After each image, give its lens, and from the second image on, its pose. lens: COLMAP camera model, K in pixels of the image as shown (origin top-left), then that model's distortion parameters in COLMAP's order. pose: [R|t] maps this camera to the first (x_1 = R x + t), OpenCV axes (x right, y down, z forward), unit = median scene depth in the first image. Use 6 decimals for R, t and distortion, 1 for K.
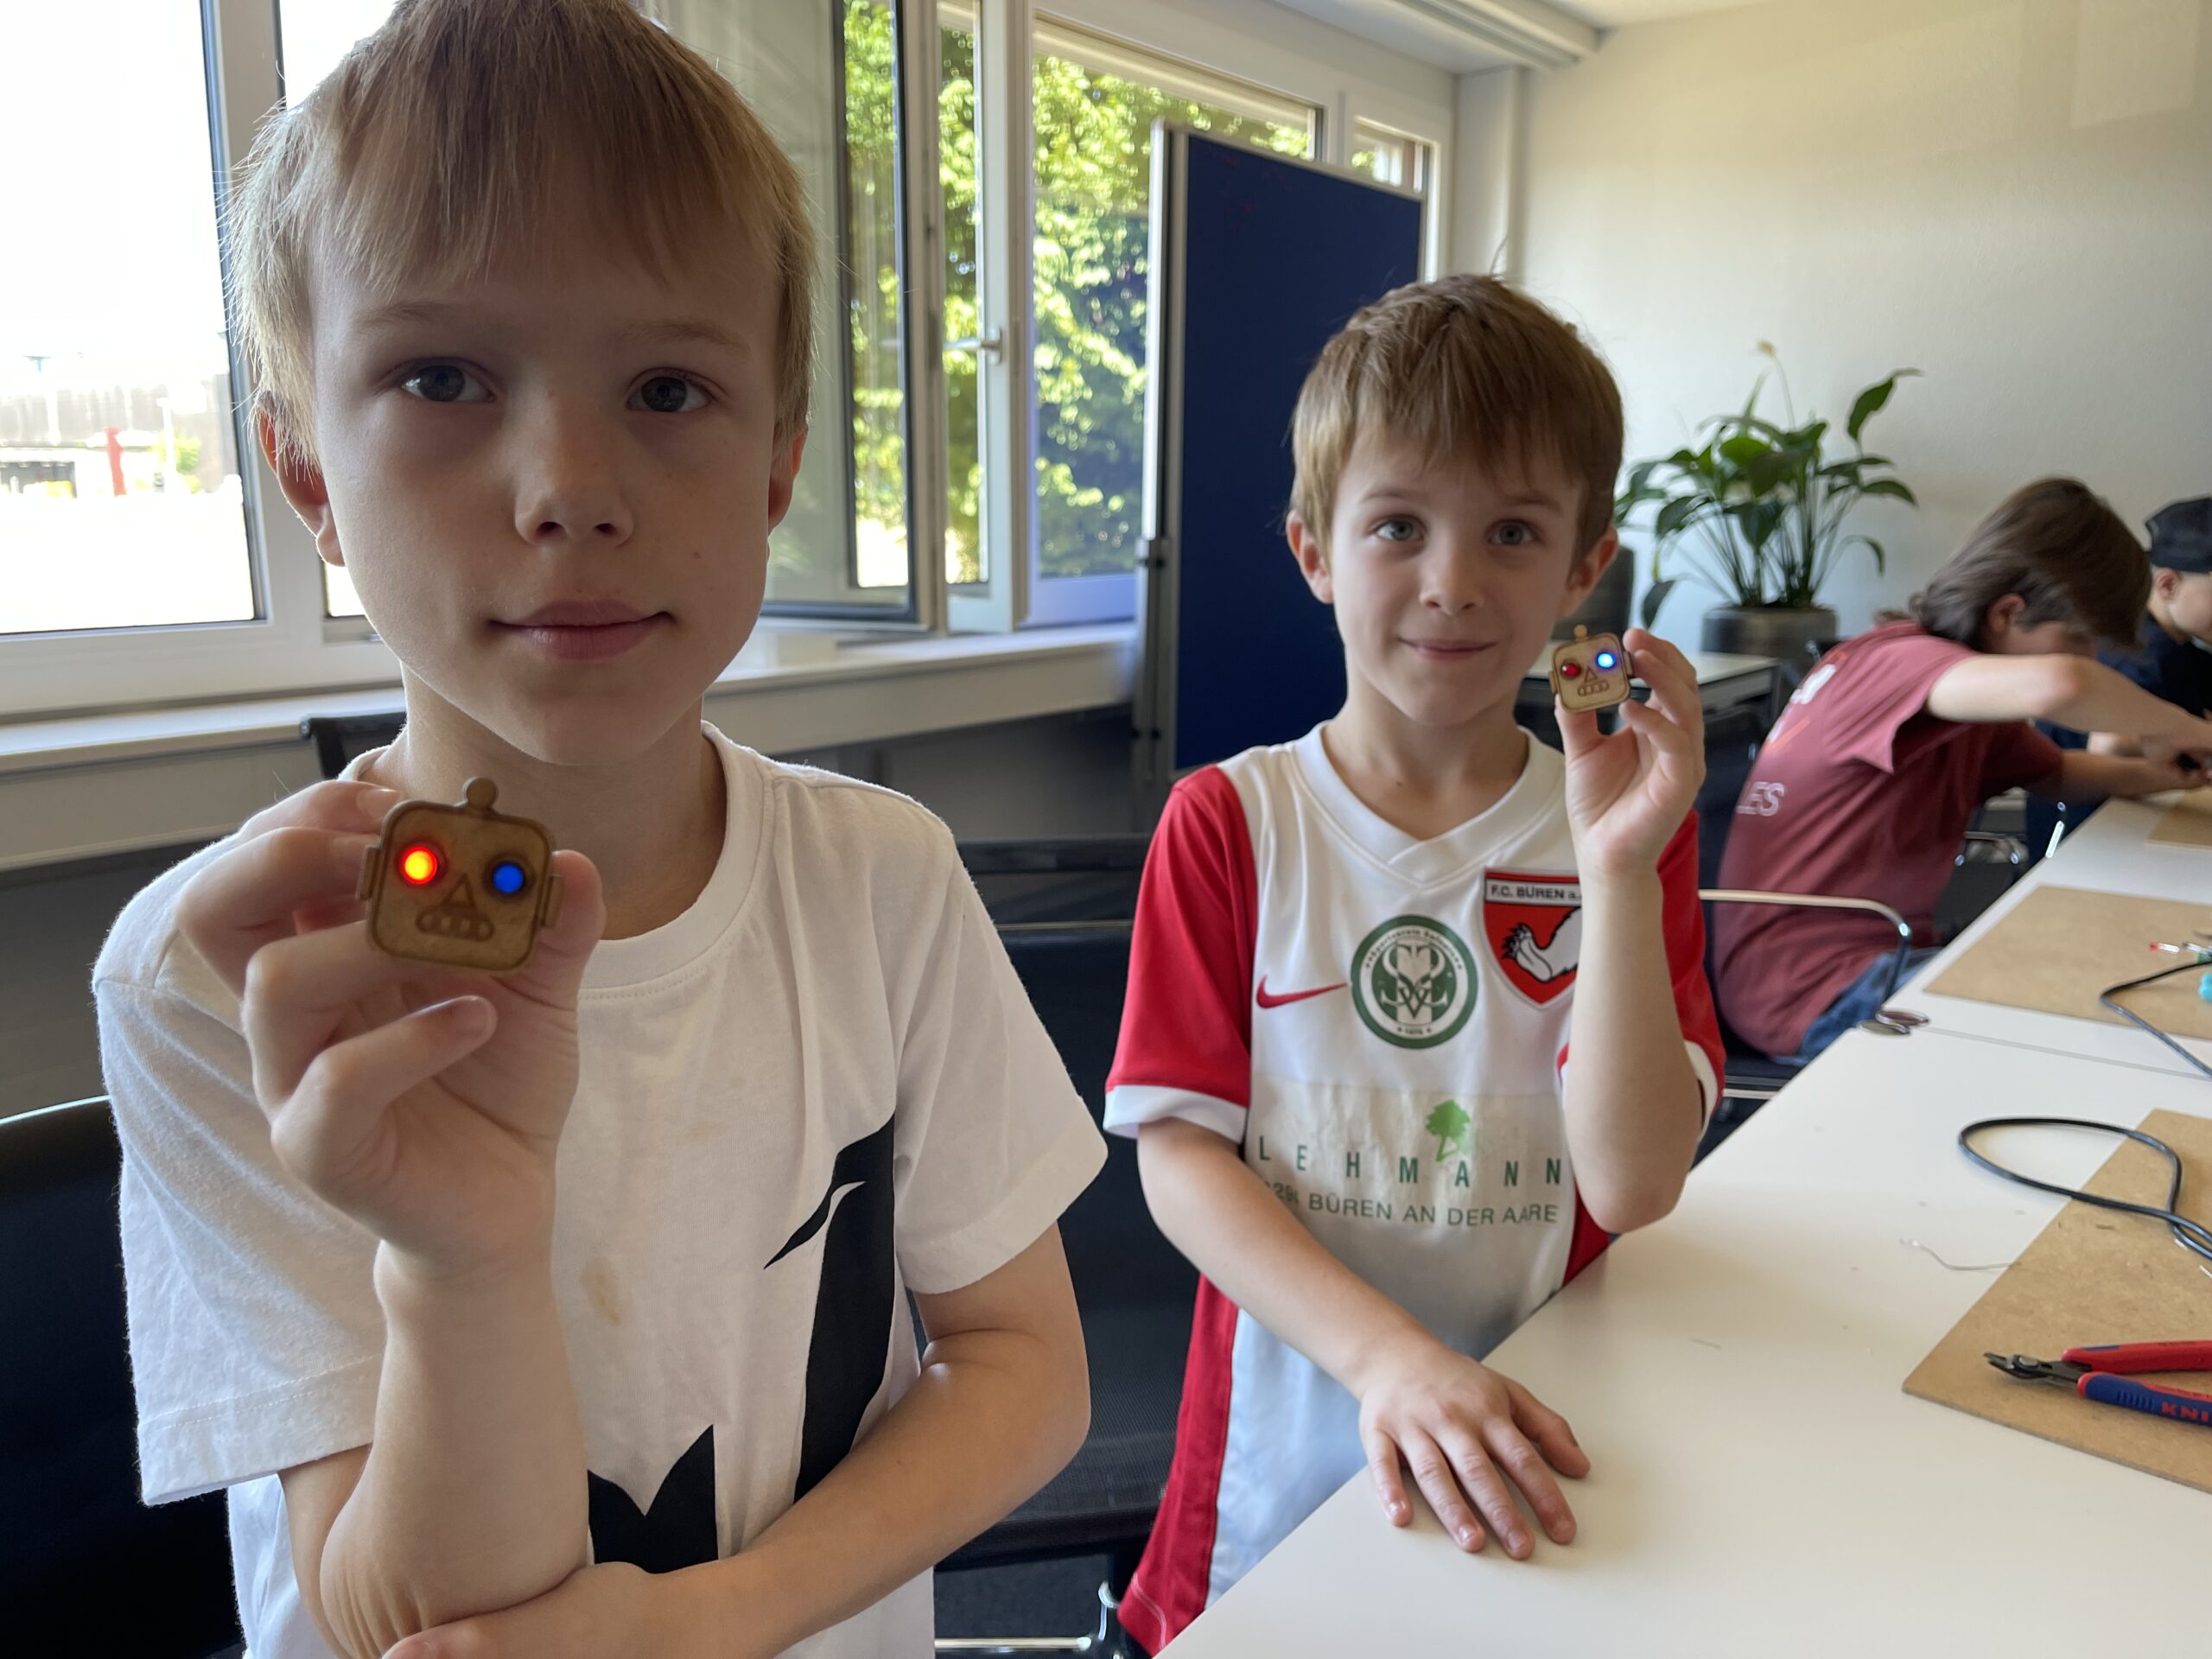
lens RADIAL K [[1668.8, 0, 1104.3], [0, 1668.8, 829.0], [0, 0, 1]] dist [0.003830, 0.003349]
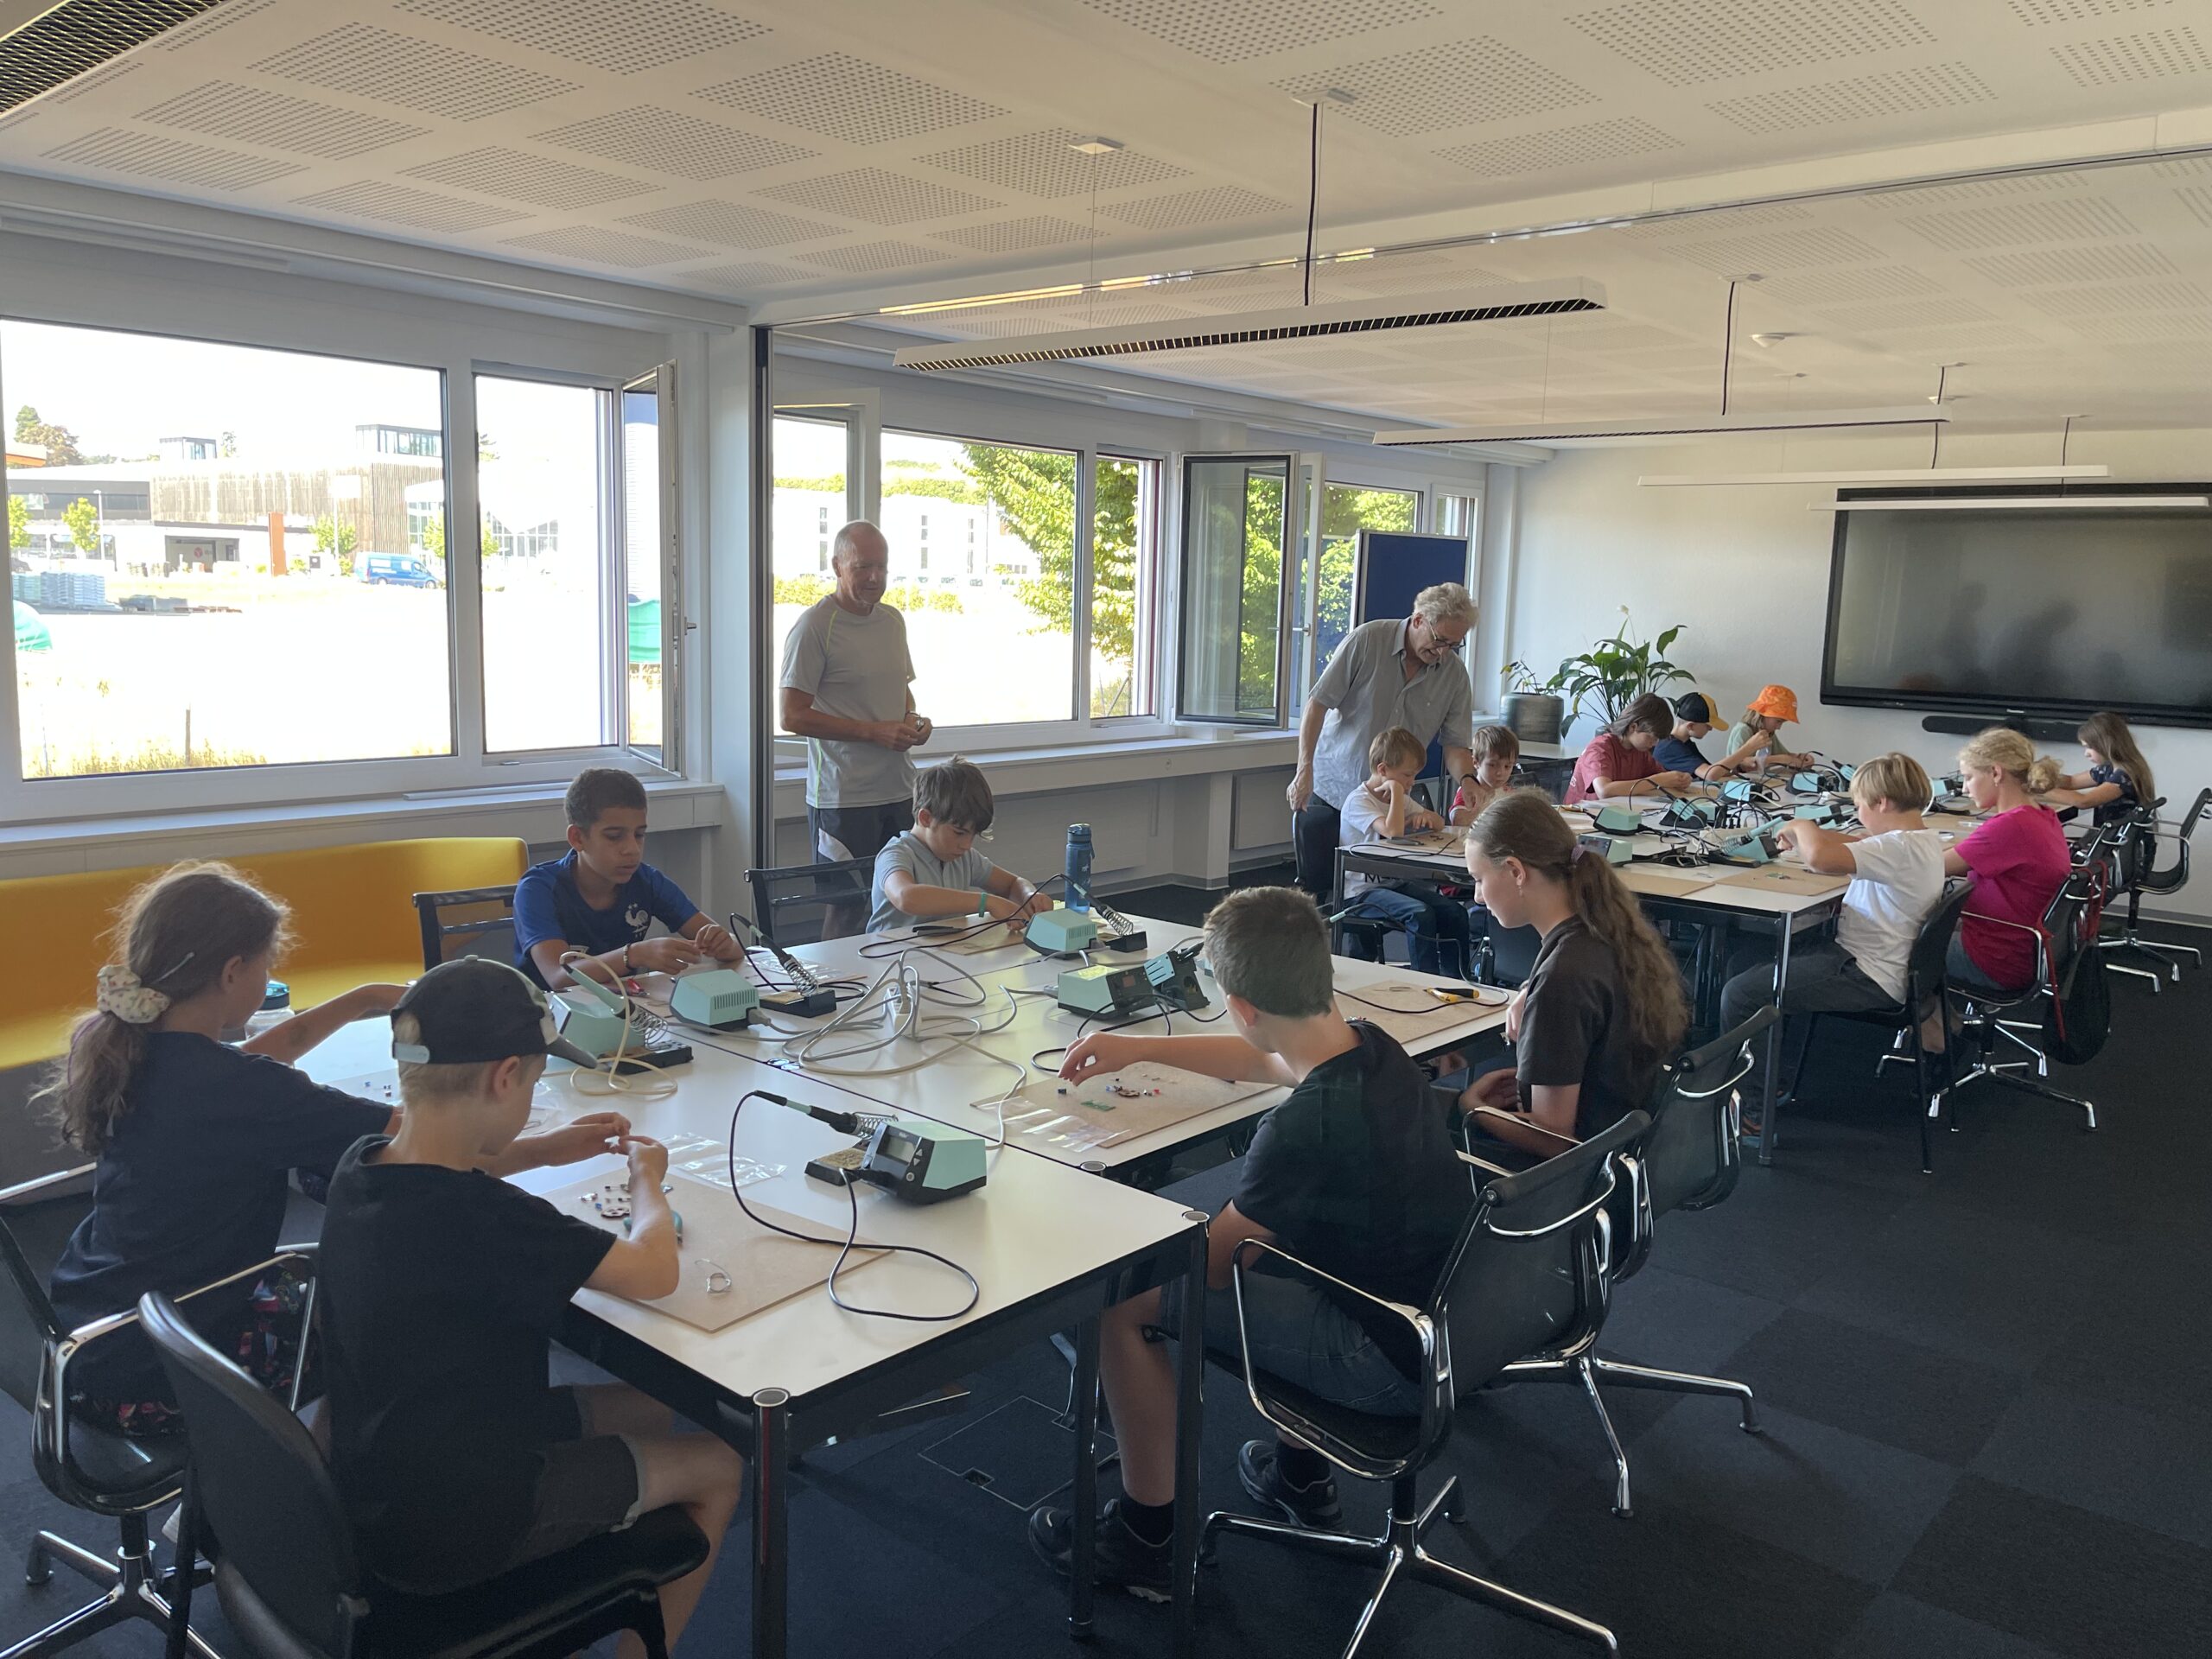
lens RADIAL K [[1668.8, 0, 1106.4], [0, 1668.8, 827.8], [0, 0, 1]] dist [0.003830, 0.003349]
pose [[0.998777, 0.032449, -0.037309, -0.182639], [-0.034467, 0.997904, -0.054774, 0.134372], [0.035454, 0.055993, 0.997801, -1.140943]]
